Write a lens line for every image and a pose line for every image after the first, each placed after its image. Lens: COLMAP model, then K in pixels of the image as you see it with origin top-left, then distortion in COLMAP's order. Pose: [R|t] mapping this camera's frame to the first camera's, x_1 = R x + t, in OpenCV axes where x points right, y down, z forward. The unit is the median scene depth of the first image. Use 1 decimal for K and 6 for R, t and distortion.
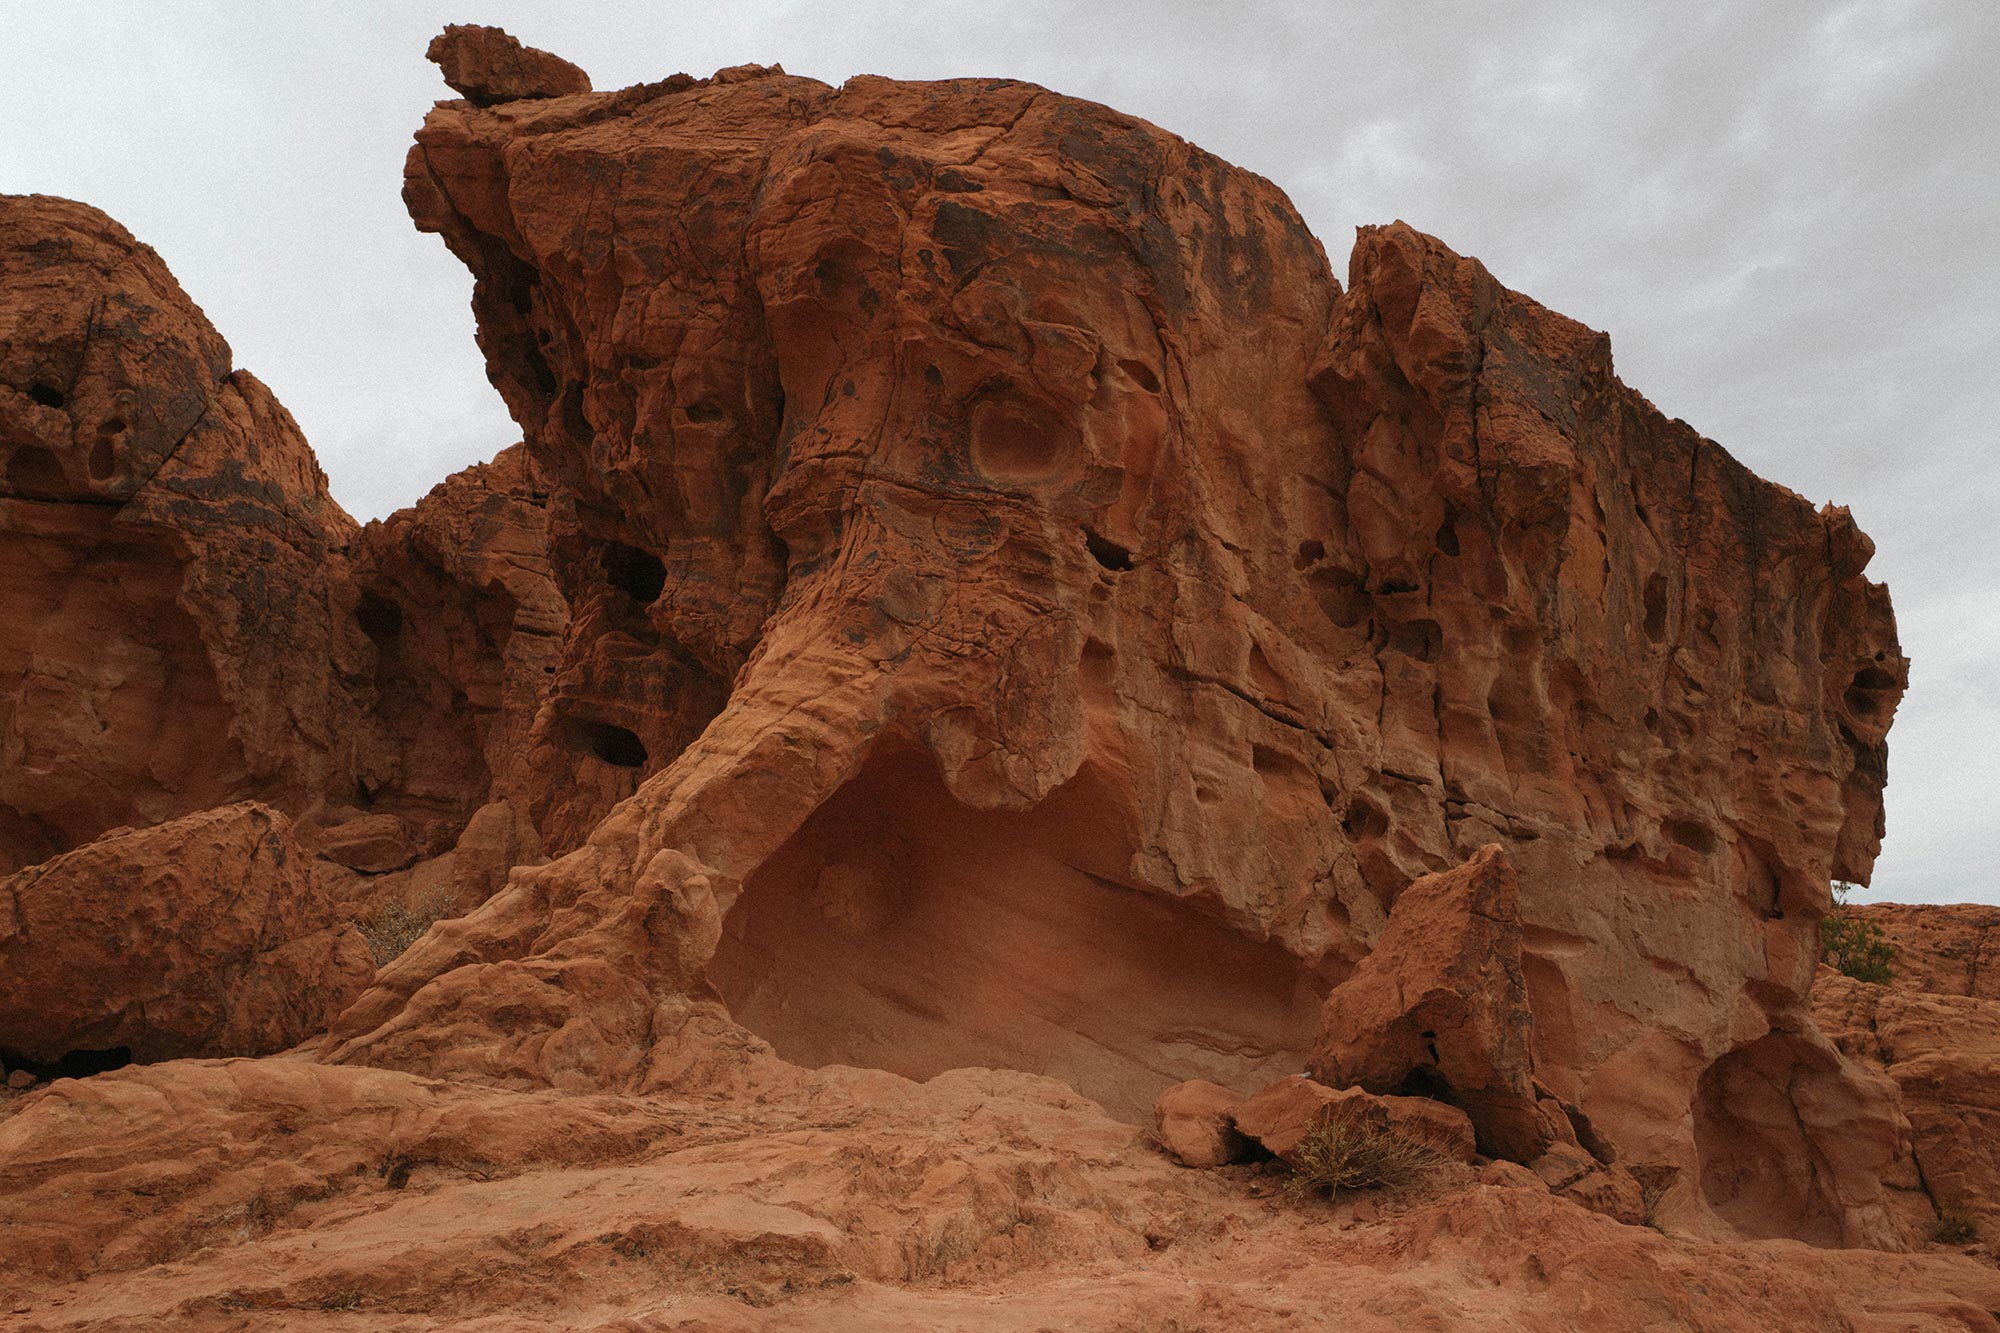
lens RADIAL K [[1709.8, 0, 997.1], [0, 1709.8, 666.6], [0, 0, 1]] dist [0.070887, 0.017017]
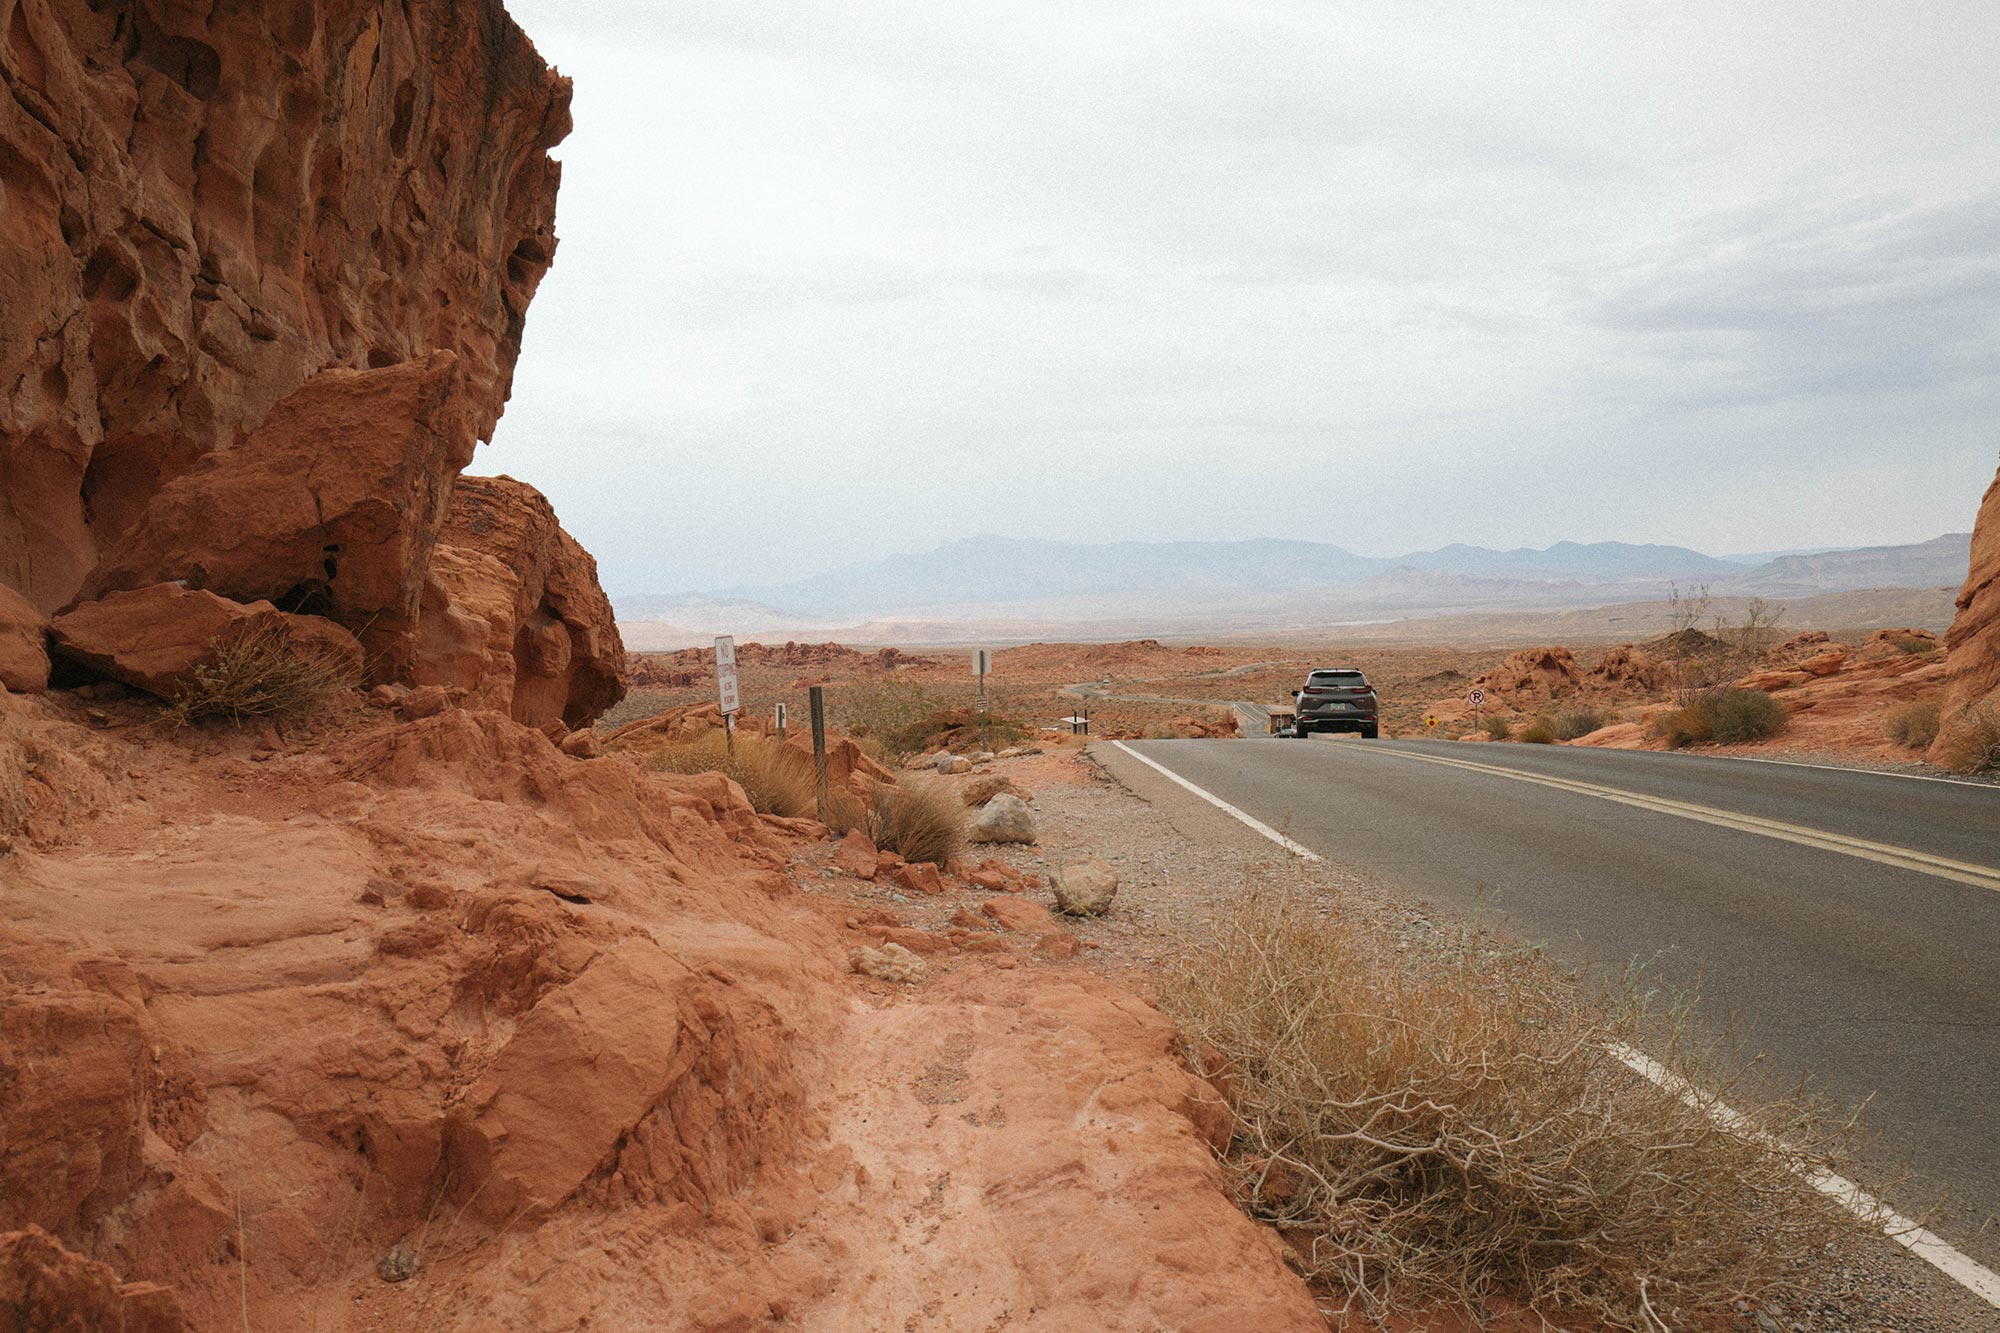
lens RADIAL K [[1709.8, 0, 998.6], [0, 1709.8, 664.5], [0, 0, 1]] dist [0.070887, 0.017017]
pose [[0.467052, 0.029819, 0.883727, -0.293926], [-0.248229, 0.963663, 0.098673, 0.079974], [-0.848672, -0.265452, 0.457483, 0.237163]]
